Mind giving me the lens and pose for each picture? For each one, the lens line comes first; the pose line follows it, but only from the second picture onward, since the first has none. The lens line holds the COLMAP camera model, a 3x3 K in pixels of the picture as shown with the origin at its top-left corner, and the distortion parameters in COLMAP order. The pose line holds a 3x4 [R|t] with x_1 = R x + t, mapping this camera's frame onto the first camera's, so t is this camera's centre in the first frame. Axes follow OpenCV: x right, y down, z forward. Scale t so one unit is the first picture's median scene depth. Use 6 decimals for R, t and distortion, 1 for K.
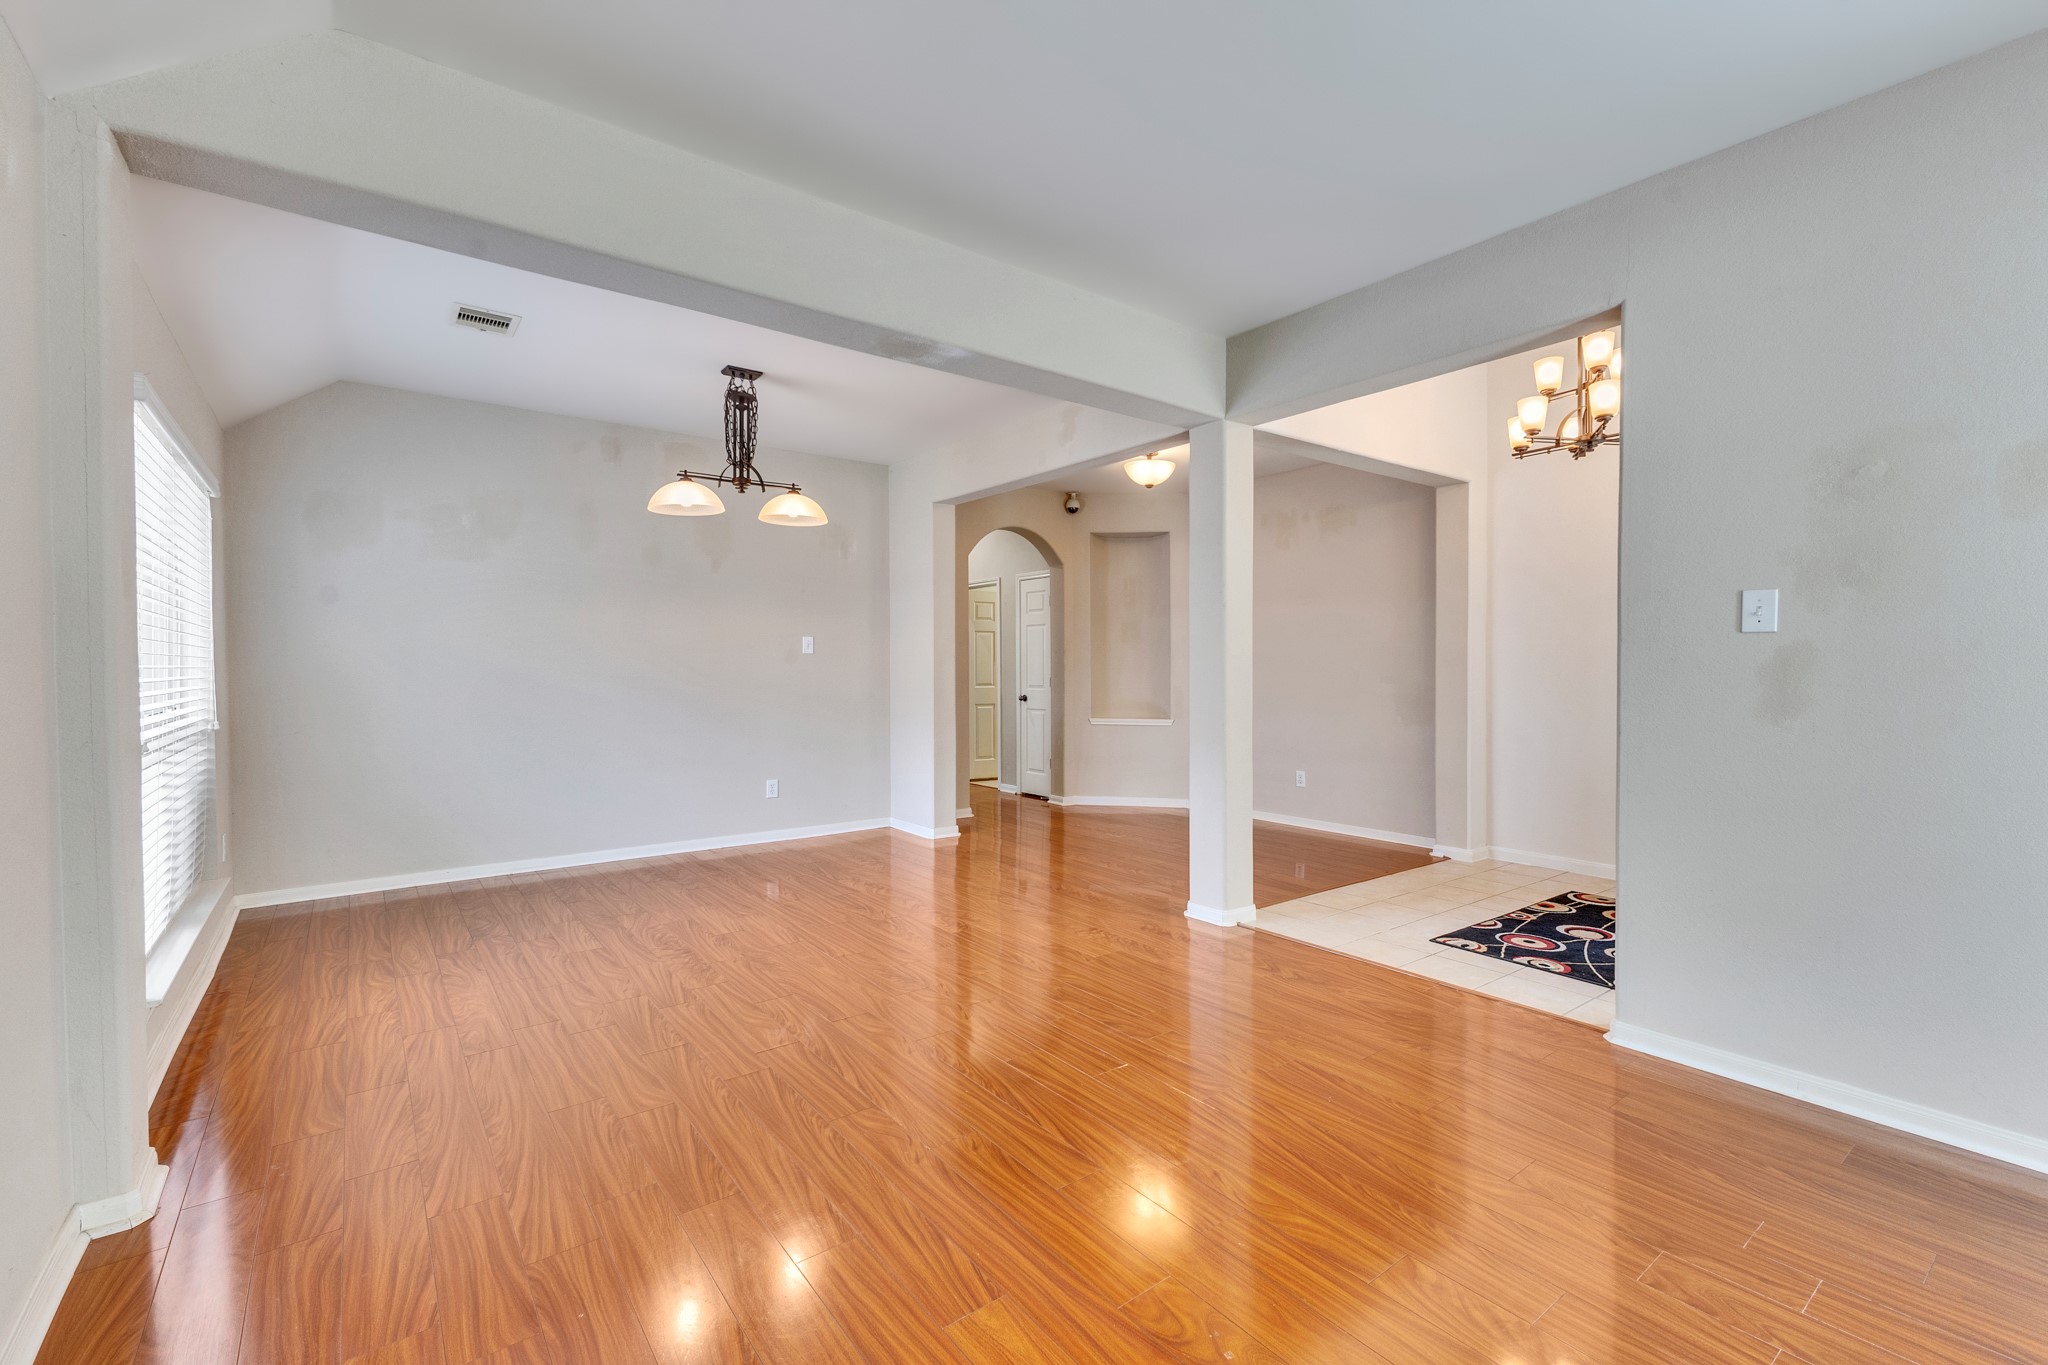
lens RADIAL K [[910.7, 0, 1023.3], [0, 910.7, 677.4], [0, 0, 1]] dist [-0.007079, 0.000036]
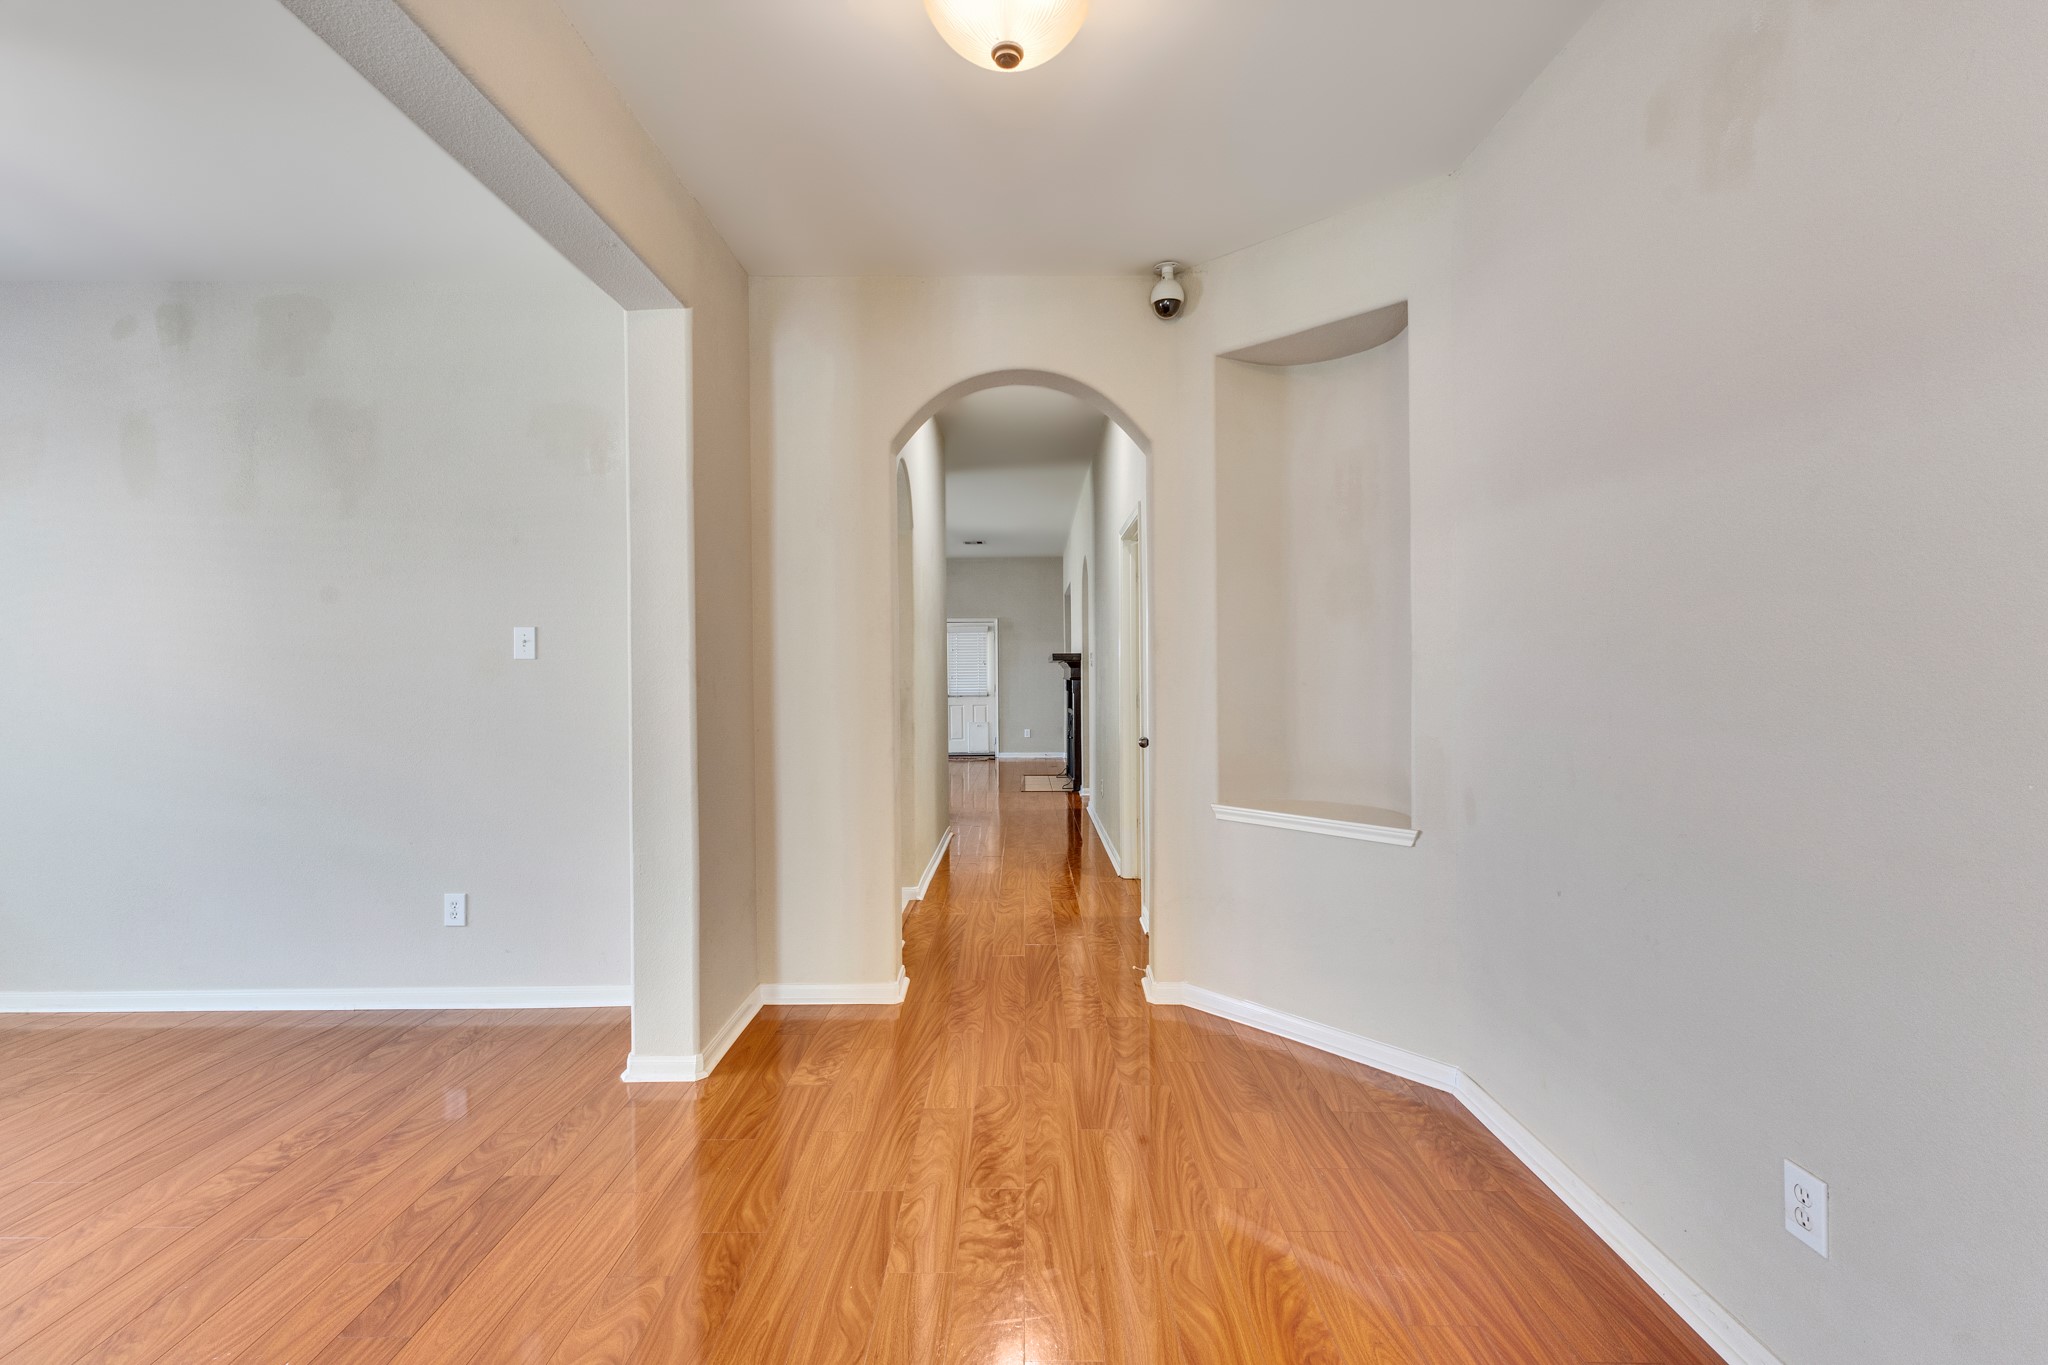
lens RADIAL K [[869.6, 0, 1010.2], [0, 869.6, 685.1], [0, 0, 1]] dist [0.011652, -0.000293]
pose [[0.782859, 0.004328, -0.622184, 0.306868], [0.007318, 0.999843, 0.016163, -0.017170], [0.622156, -0.017206, 0.782704, 0.773894]]
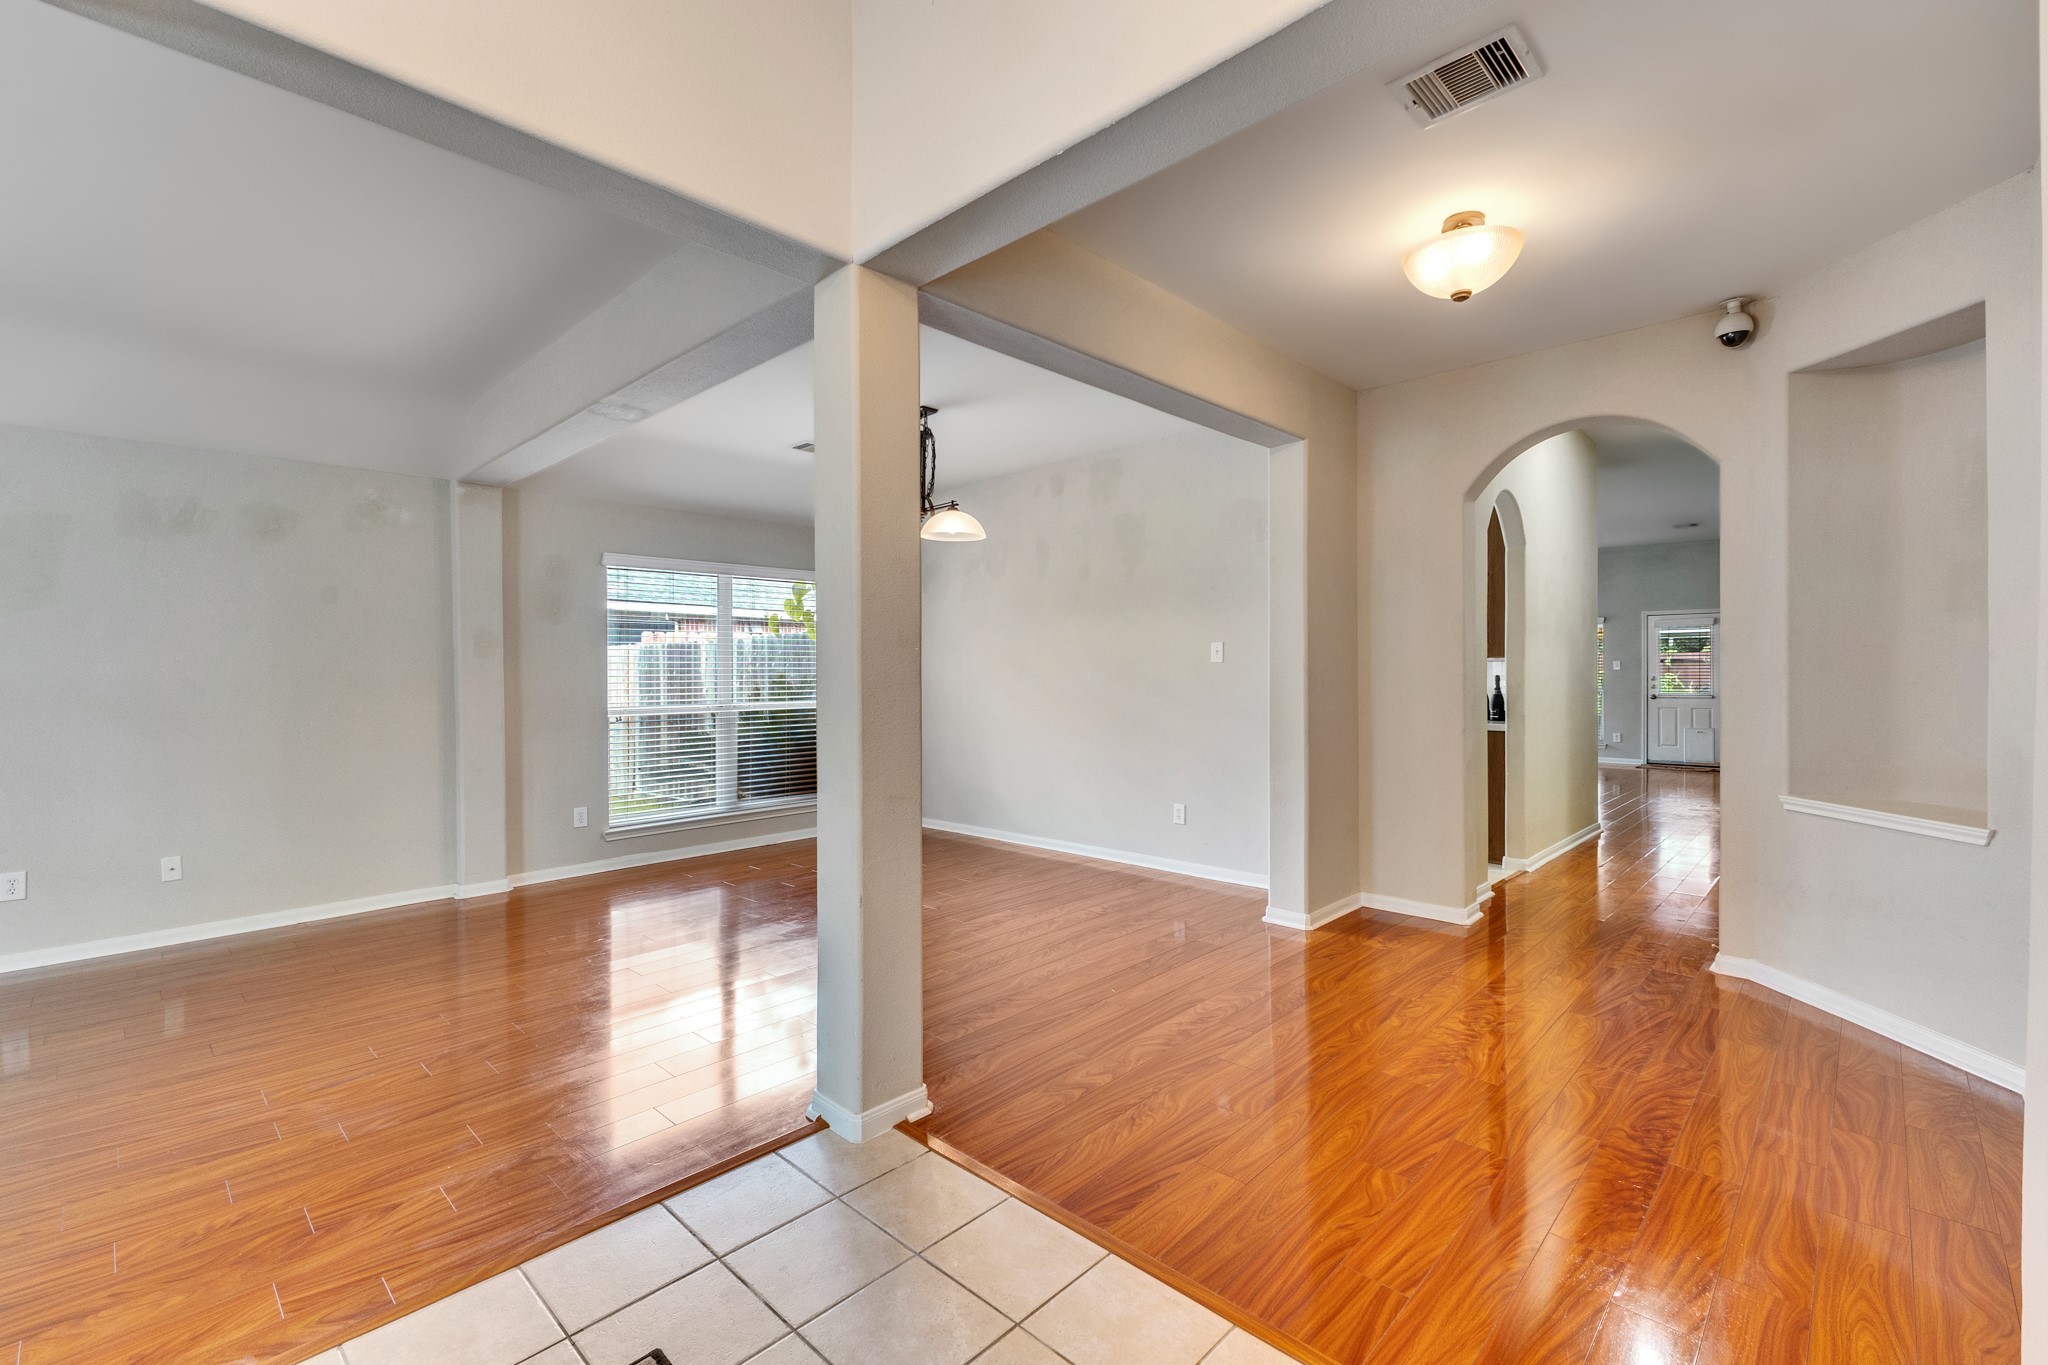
lens RADIAL K [[910.7, 0, 1023.3], [0, 910.7, 677.4], [0, 0, 1]] dist [-0.007079, 0.000036]
pose [[0.145933, 0.002899, -0.989290, 0.562950], [0.006010, 0.999975, 0.003817, -0.016606], [0.989276, -0.006503, 0.145912, 0.699042]]
